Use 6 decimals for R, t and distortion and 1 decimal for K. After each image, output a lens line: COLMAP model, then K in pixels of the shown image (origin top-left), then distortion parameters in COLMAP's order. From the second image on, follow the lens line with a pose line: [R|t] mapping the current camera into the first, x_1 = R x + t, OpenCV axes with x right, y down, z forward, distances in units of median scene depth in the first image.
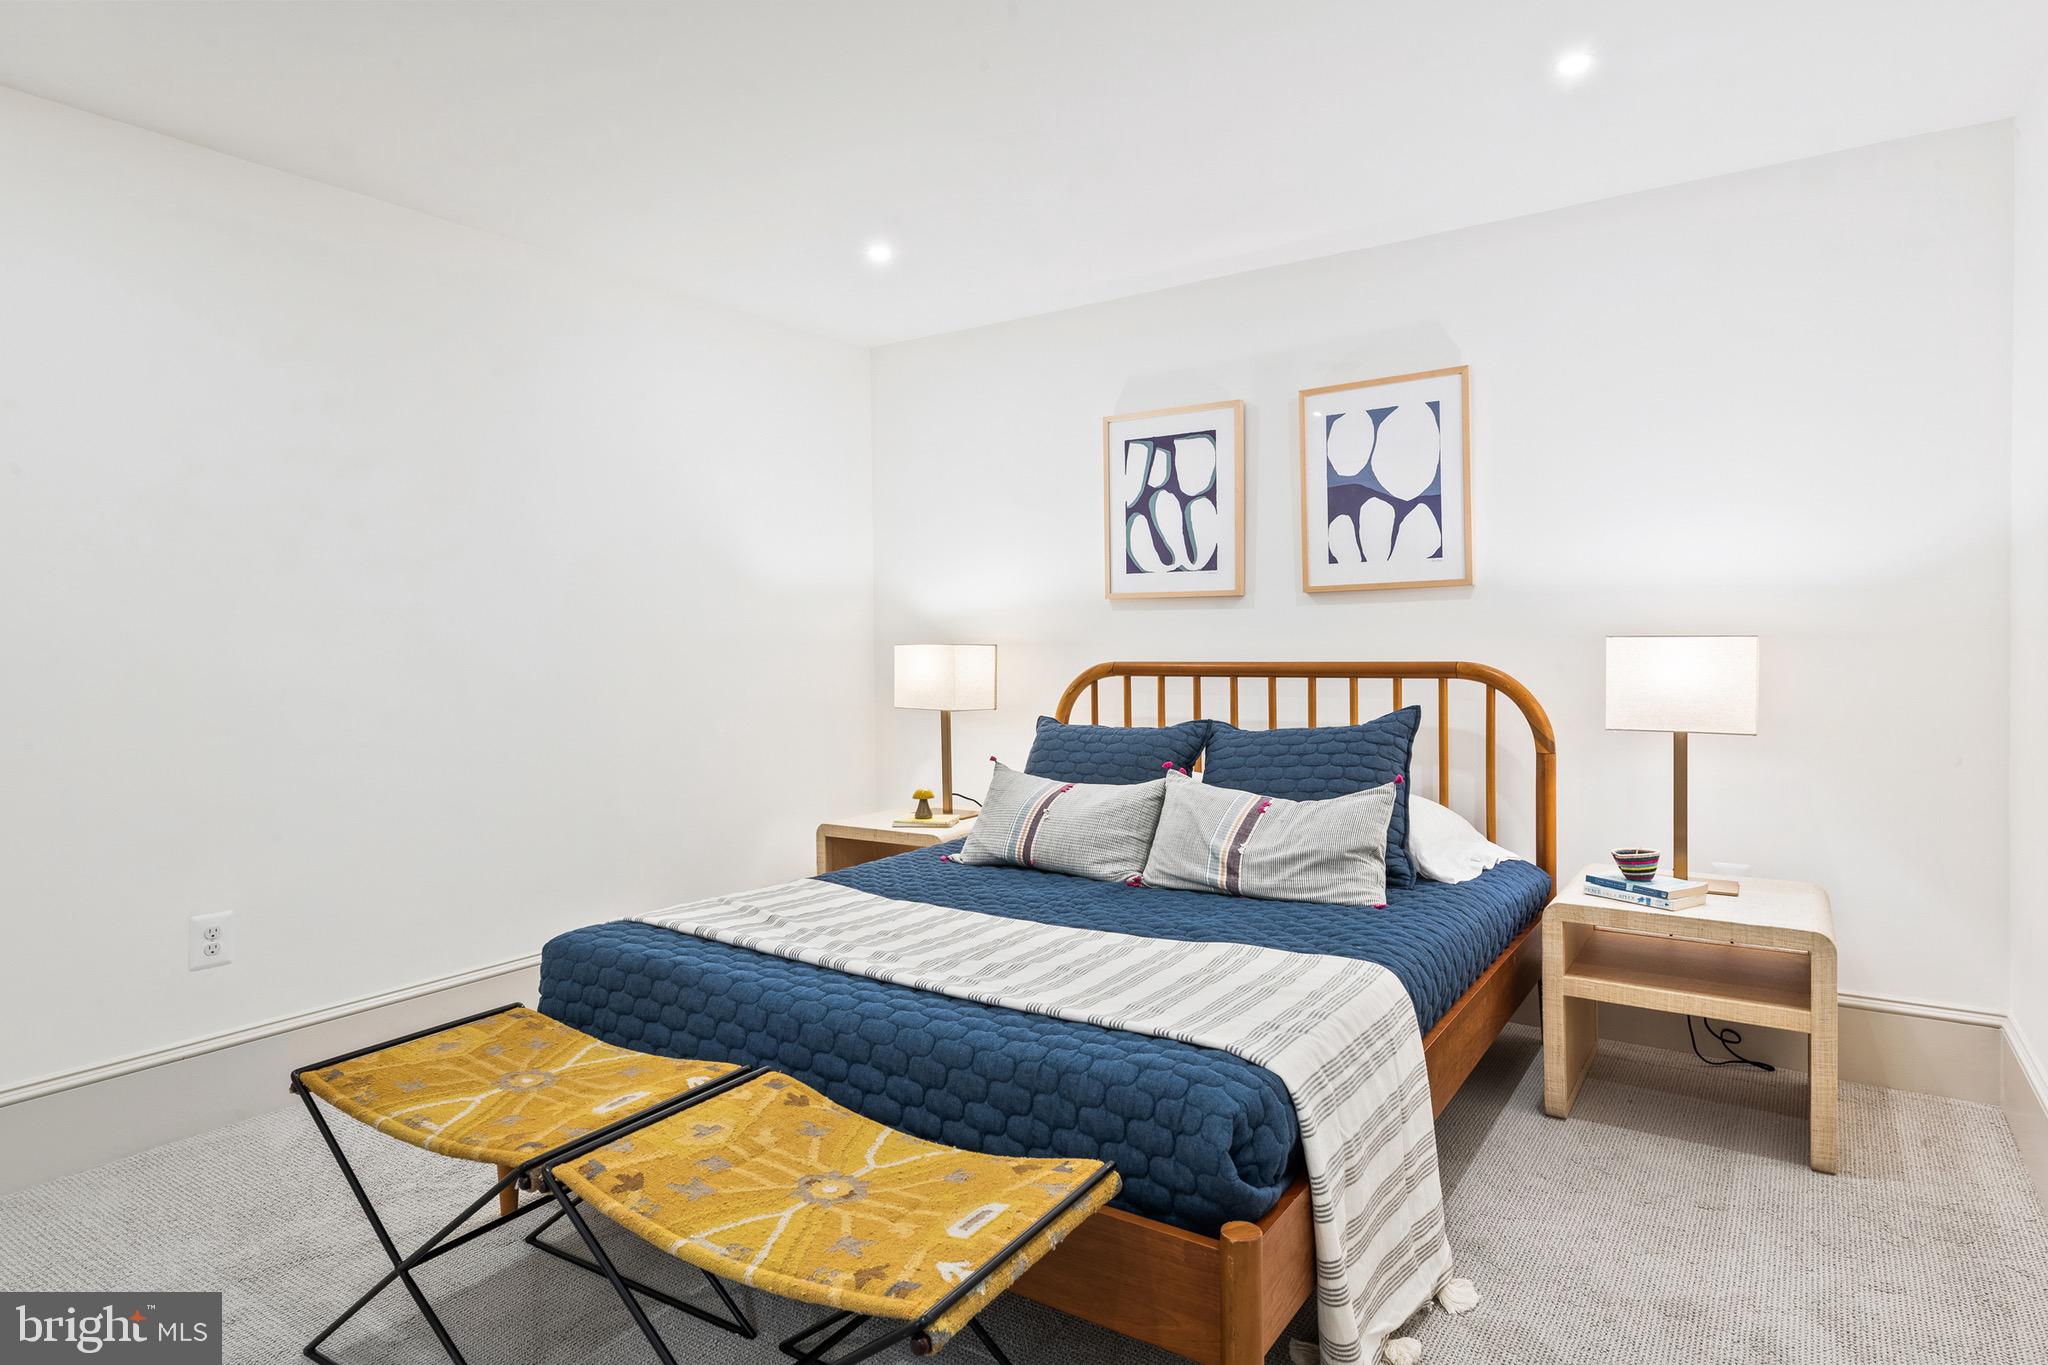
lens RADIAL K [[1161.8, 0, 1024.8], [0, 1161.8, 667.3], [0, 0, 1]] dist [-0.003983, -0.000214]
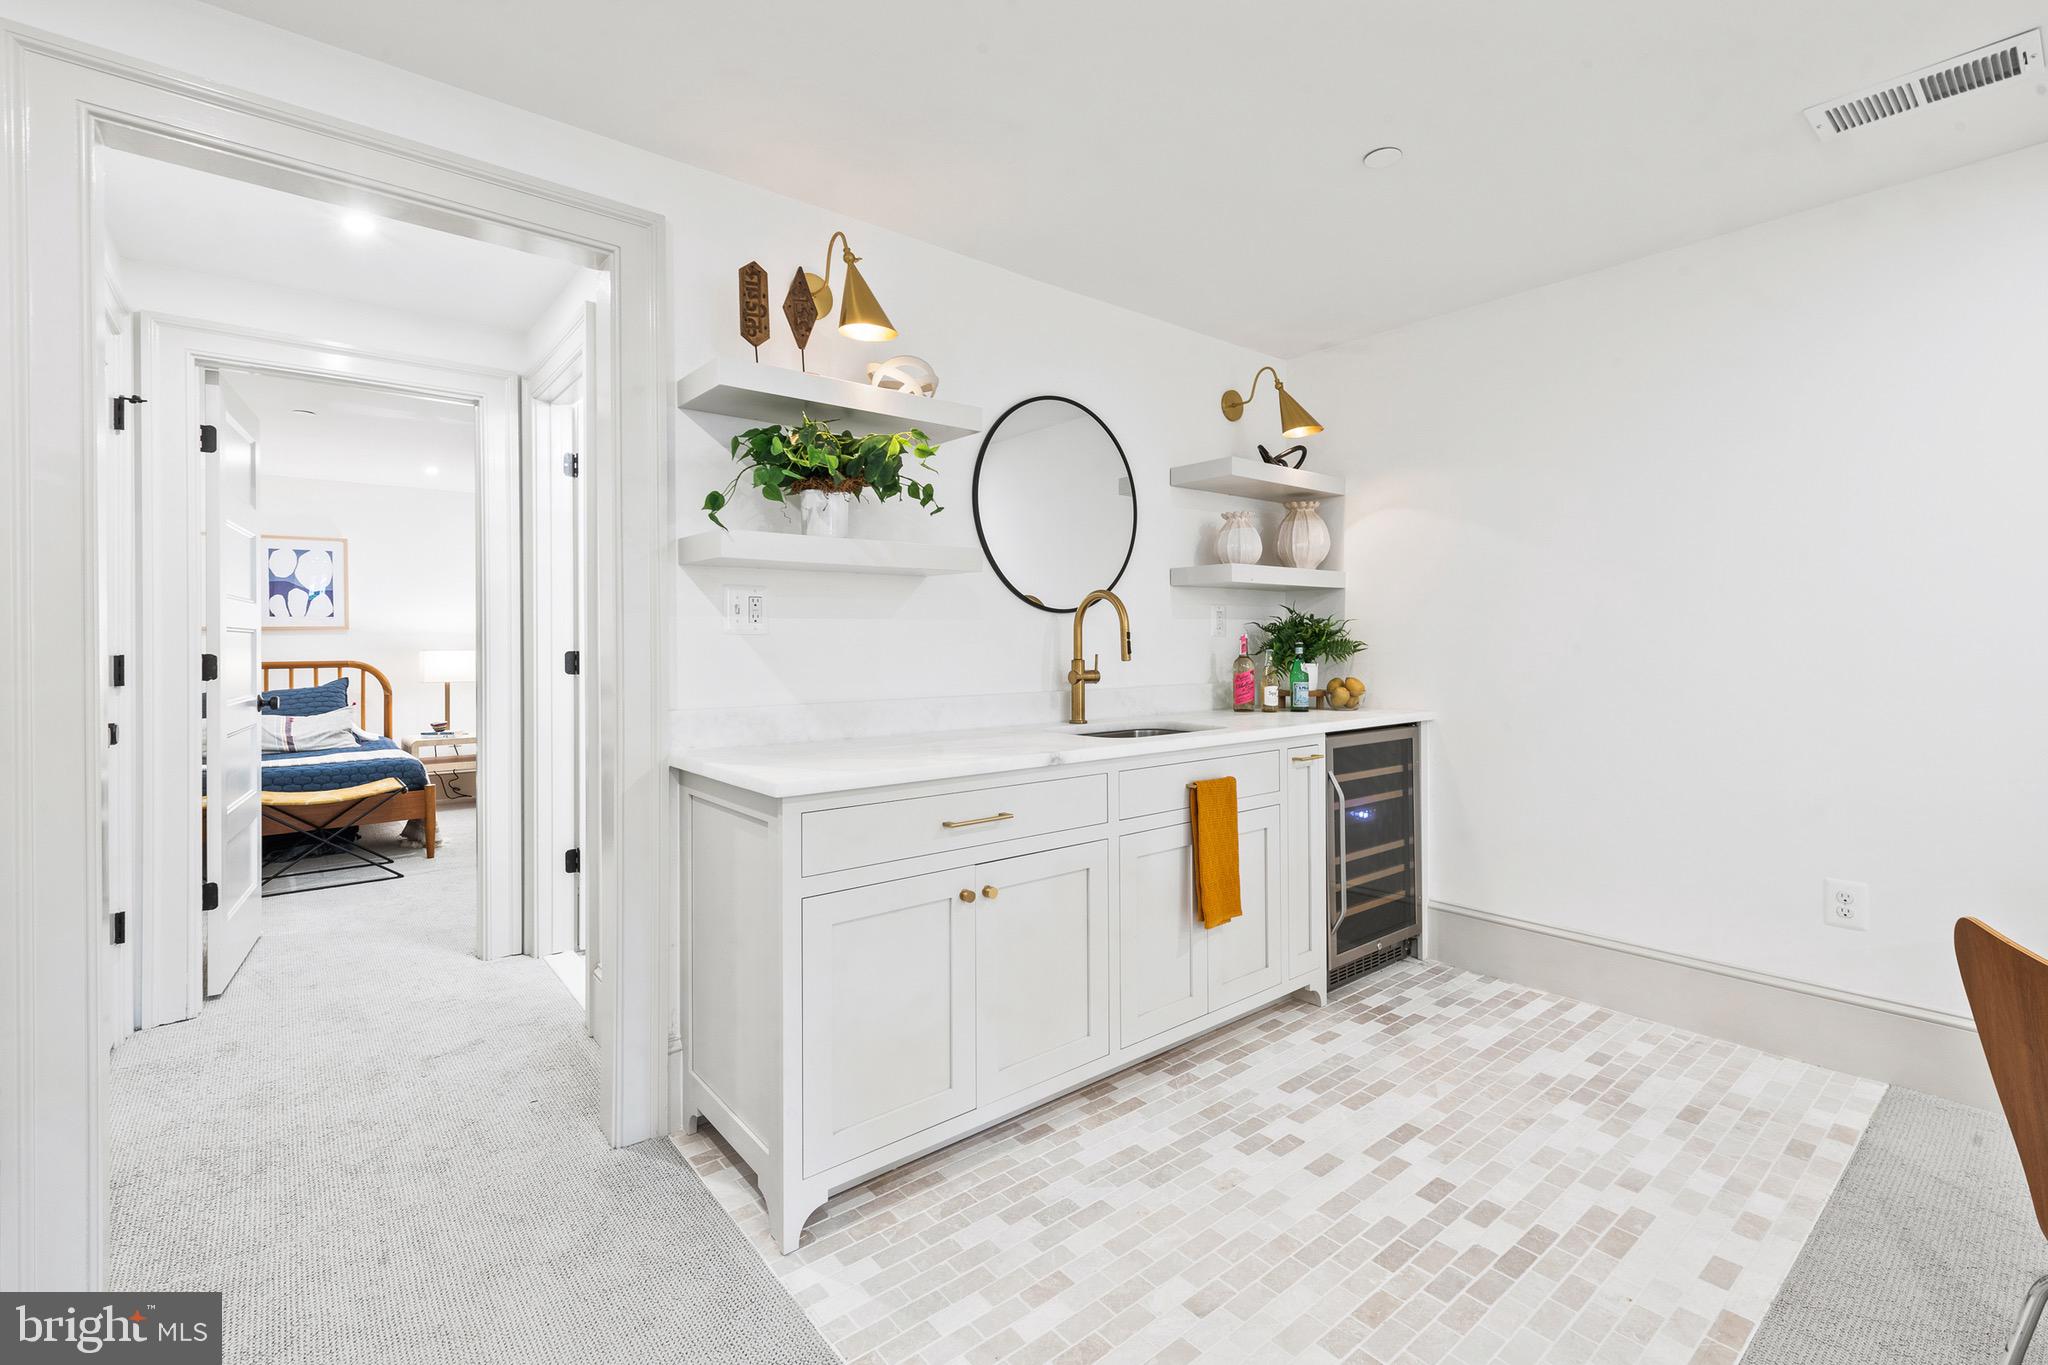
lens RADIAL K [[912.1, 0, 1029.3], [0, 912.1, 634.1], [0, 0, 1]] dist [0.001786, 0.000060]
pose [[0.312790, 0.010854, 0.949760, -0.987326], [0.014099, 0.999771, -0.016069, -0.009078], [-0.949718, 0.018417, 0.312566, -0.953813]]
